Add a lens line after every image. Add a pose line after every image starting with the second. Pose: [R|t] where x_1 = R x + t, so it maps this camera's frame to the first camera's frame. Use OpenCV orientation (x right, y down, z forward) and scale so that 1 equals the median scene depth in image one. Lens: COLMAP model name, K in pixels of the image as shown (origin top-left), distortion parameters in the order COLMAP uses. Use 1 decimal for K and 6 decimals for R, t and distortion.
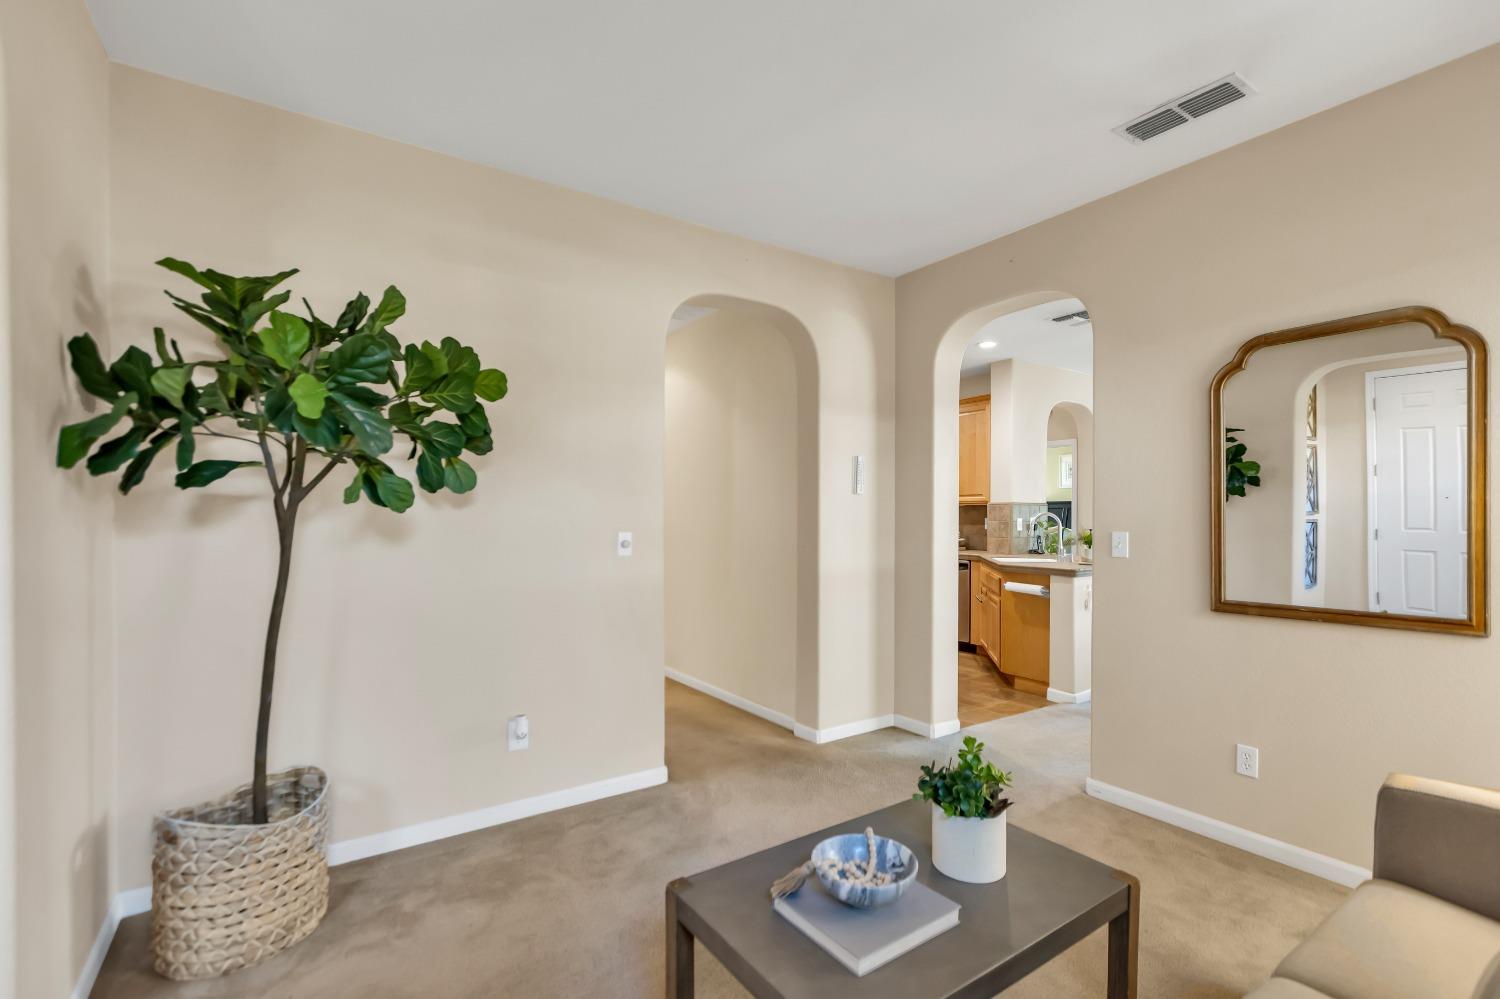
lens RADIAL K [[680.0, 0, 748.1], [0, 680.0, 520.0], [0, 0, 1]] dist [0.001000, 0.000271]
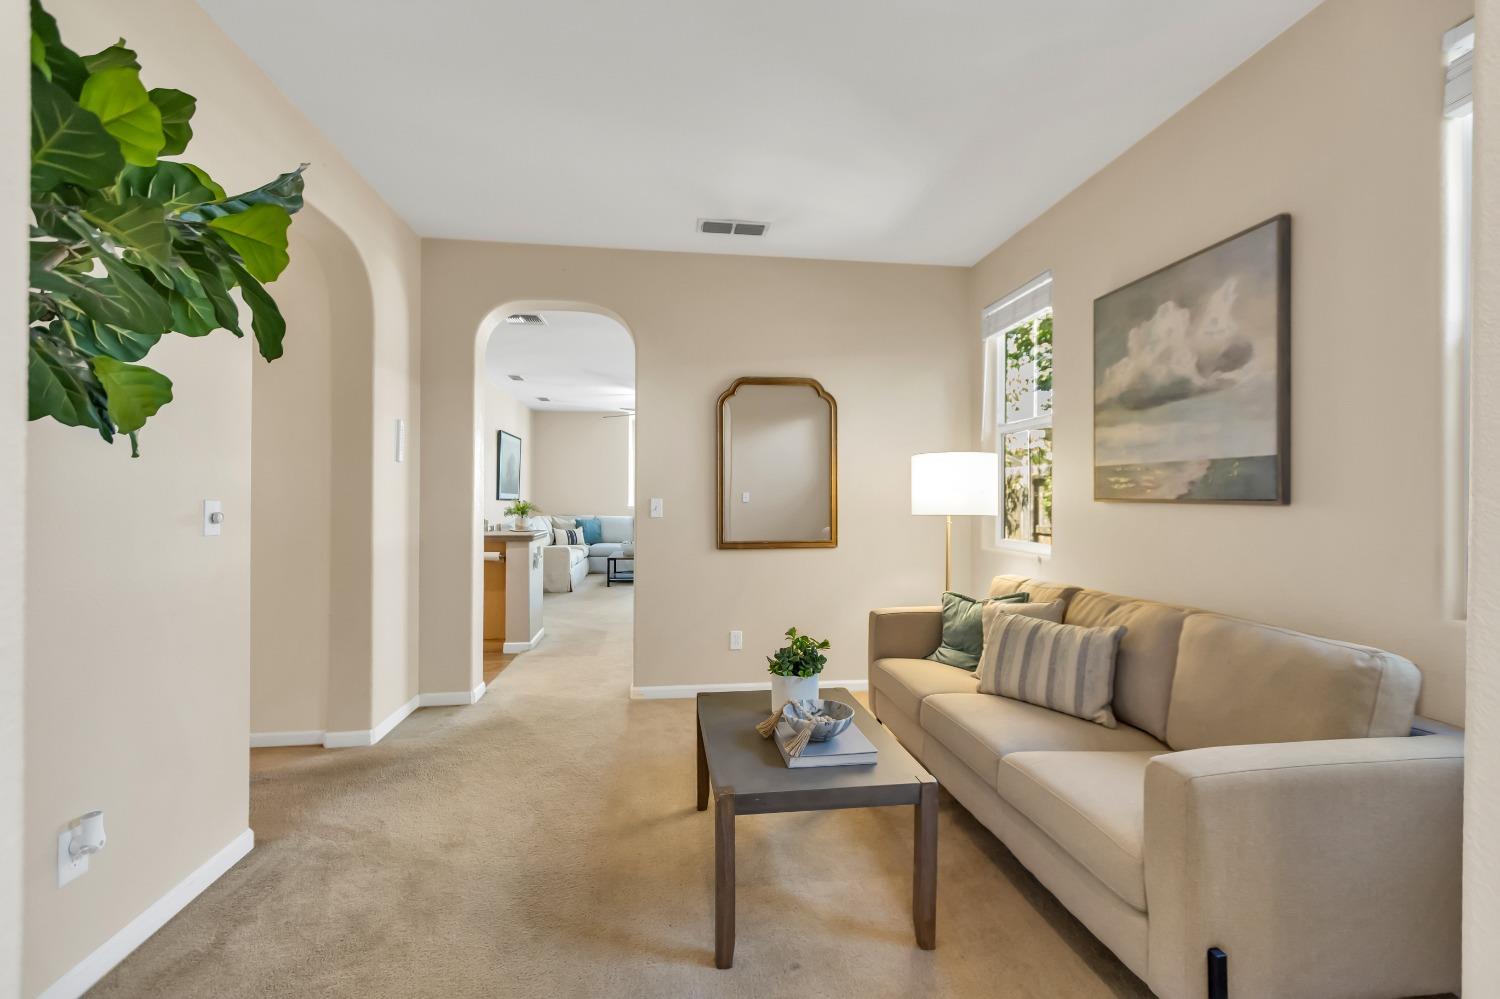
lens RADIAL K [[664.6, 0, 744.8], [0, 664.6, 491.2], [0, 0, 1]] dist [-0.000325, 0.000015]
pose [[0.453294, 0.010691, 0.891297, -0.535027], [0.004405, 0.999889, -0.014234, 0.020811], [-0.891350, 0.010378, 0.453196, 0.219618]]
